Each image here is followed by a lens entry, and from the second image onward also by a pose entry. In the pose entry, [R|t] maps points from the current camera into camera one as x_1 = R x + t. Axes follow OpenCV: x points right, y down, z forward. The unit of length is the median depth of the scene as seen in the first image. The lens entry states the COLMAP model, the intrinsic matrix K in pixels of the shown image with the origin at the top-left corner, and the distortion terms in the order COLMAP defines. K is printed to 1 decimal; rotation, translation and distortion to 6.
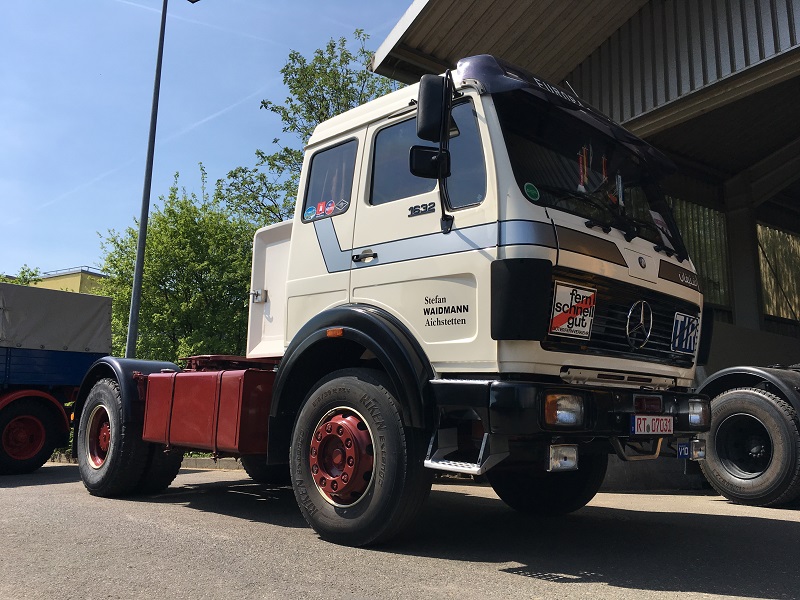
lens RADIAL K [[690.7, 0, 395.6], [0, 690.7, 307.7], [0, 0, 1]] dist [0.055295, -0.078402]
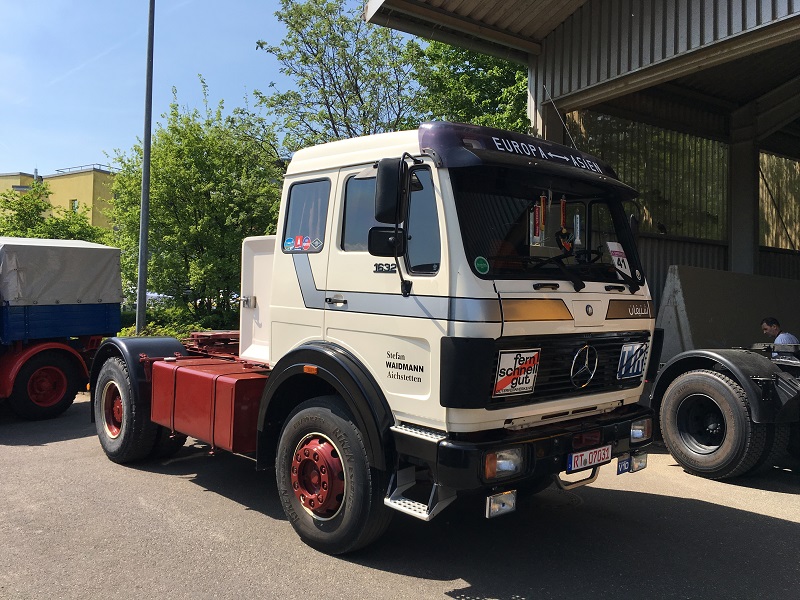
lens RADIAL K [[690.7, 0, 394.5], [0, 690.7, 304.1], [0, 0, 1]] dist [0.055295, -0.078402]
pose [[0.999671, 0.000239, -0.025653, 0.073910], [0.003969, 0.986472, 0.163882, -0.243317], [0.025345, -0.163930, 0.986146, -0.074936]]
